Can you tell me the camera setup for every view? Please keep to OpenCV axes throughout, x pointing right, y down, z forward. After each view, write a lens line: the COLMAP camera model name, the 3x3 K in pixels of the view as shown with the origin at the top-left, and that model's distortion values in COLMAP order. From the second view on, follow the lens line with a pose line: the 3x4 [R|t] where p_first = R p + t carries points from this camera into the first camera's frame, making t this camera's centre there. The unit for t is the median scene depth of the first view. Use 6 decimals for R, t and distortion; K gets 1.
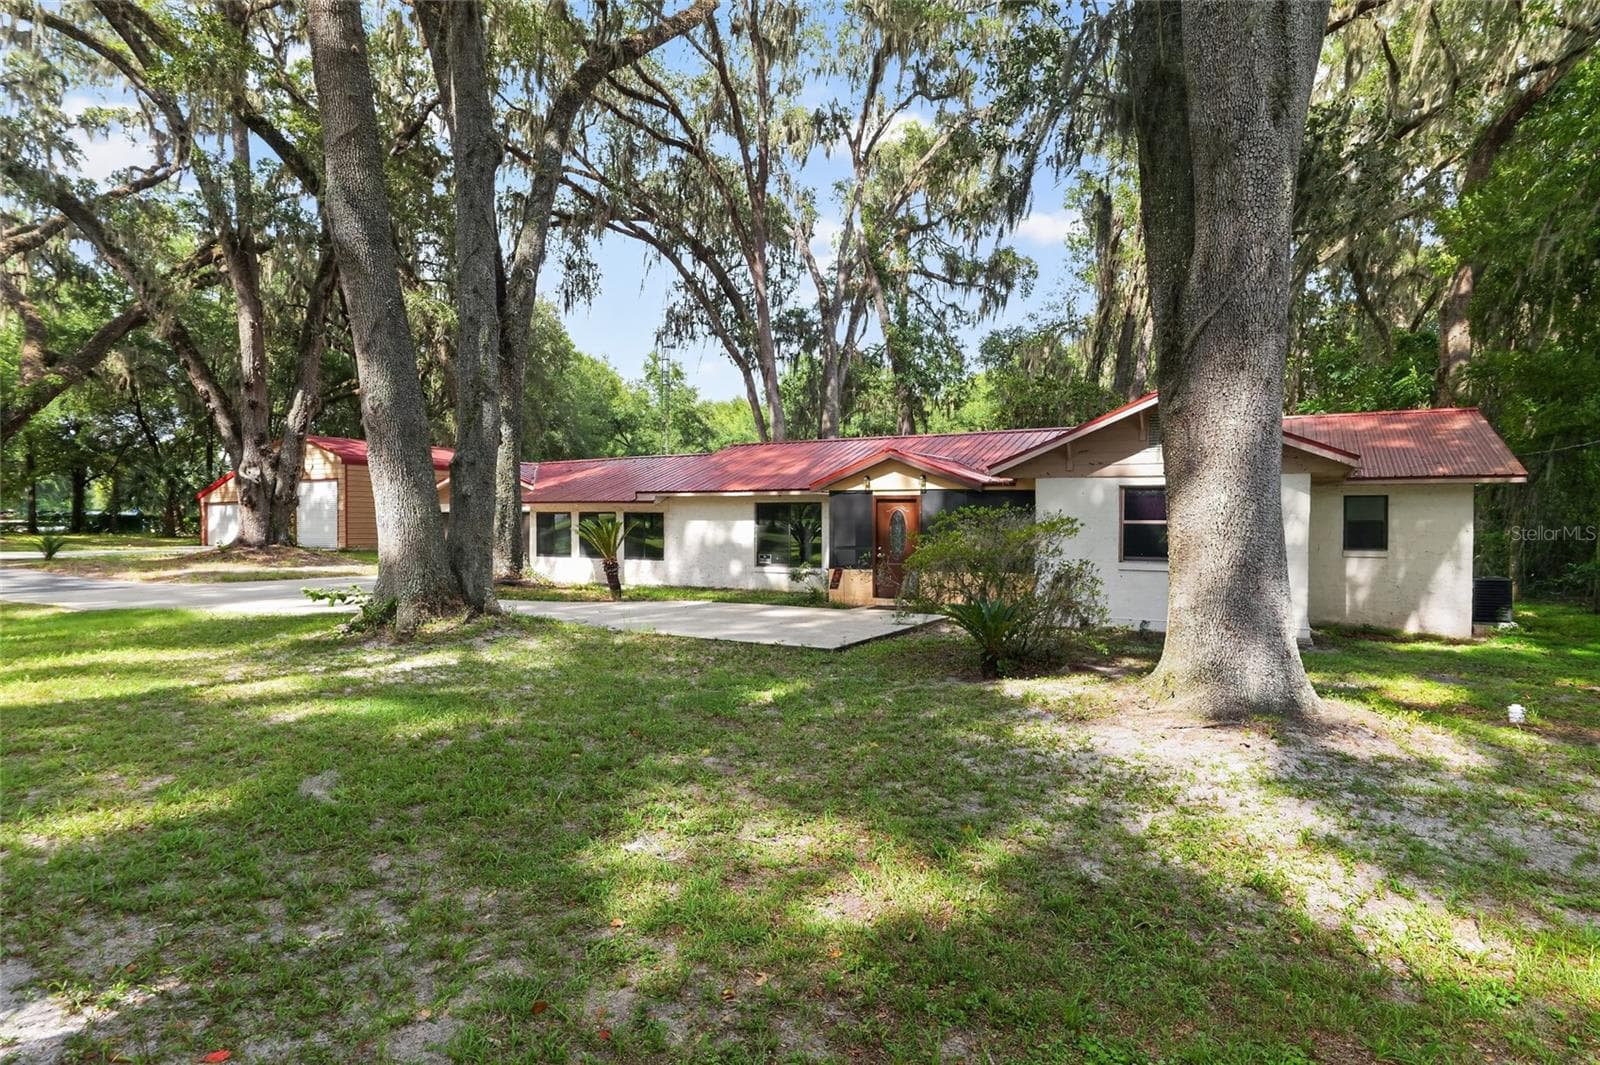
lens RADIAL K [[898.0, 0, 794.2], [0, 898.0, 527.0], [0, 0, 1]] dist [0.000788, 0.000876]
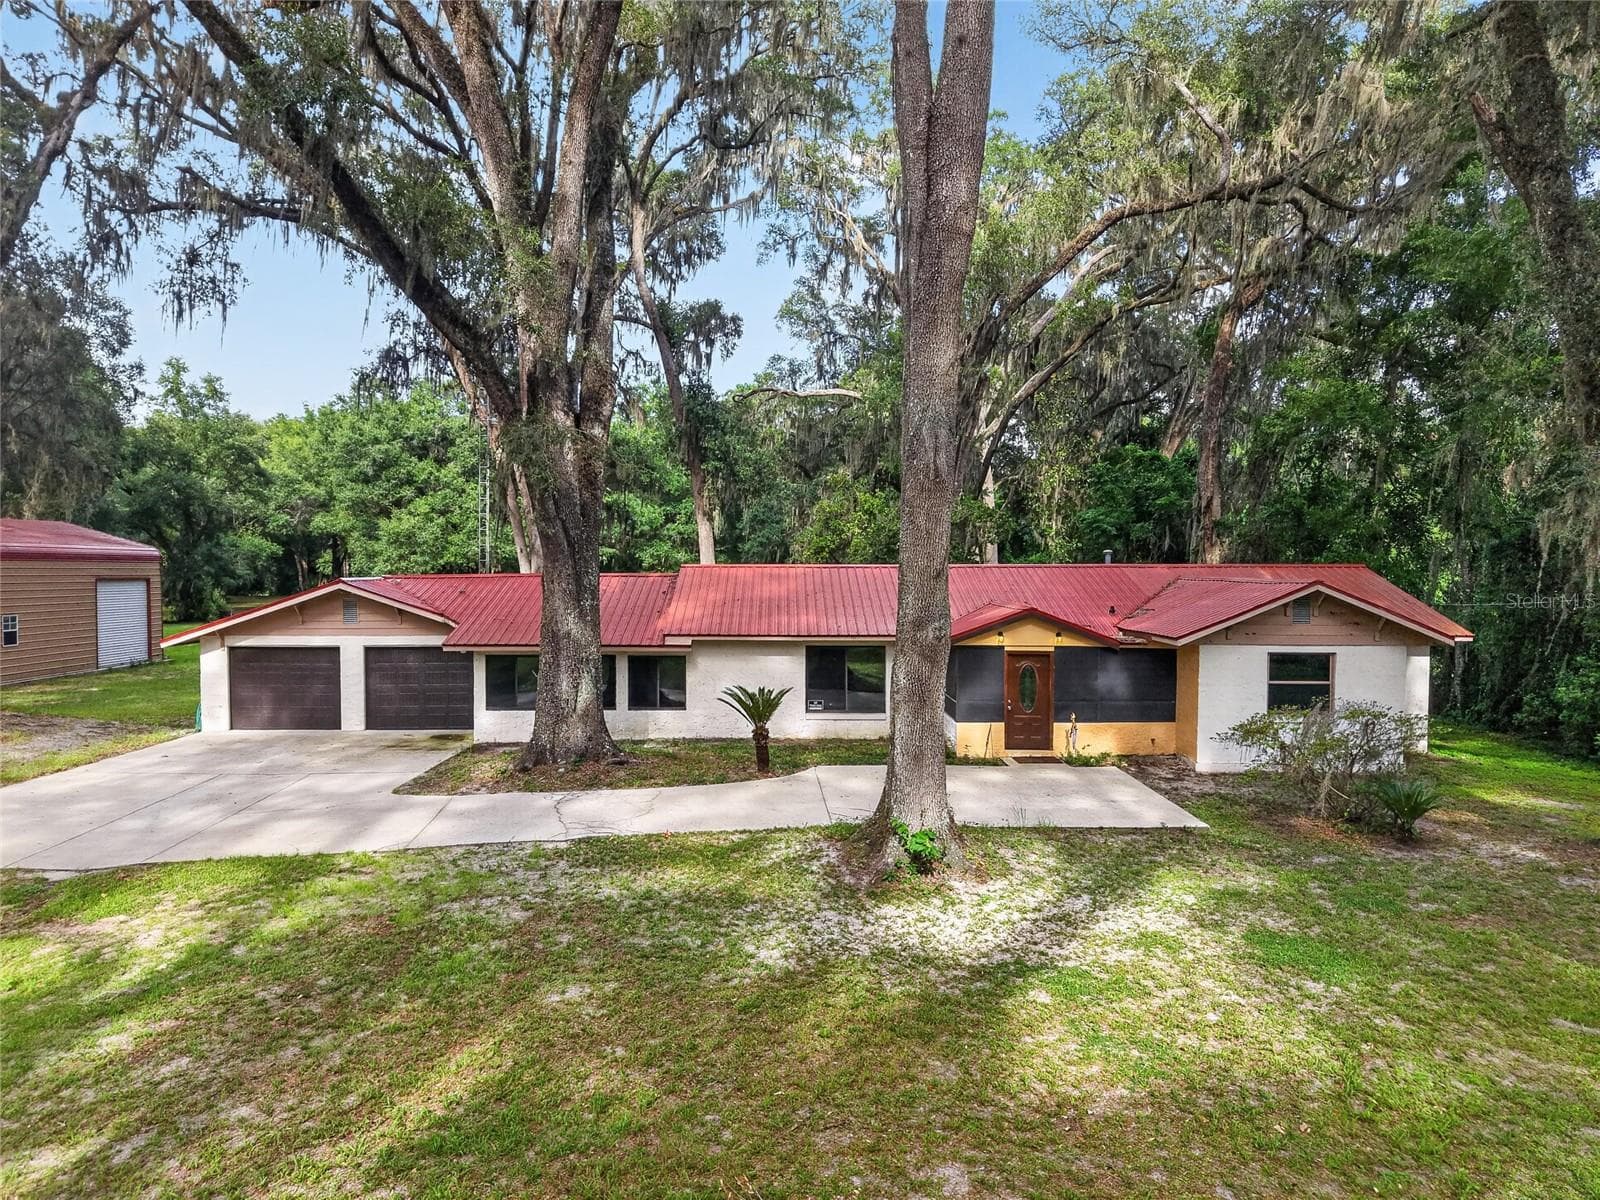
lens RADIAL K [[1070.2, 0, 792.7], [0, 1070.2, 604.3], [0, 0, 1]] dist [0.010708, 0.000749]
pose [[0.865867, -0.017829, 0.499956, -0.295527], [0.001282, 0.999441, 0.033421, -0.051936], [-0.500272, -0.028297, 0.865406, 0.022455]]
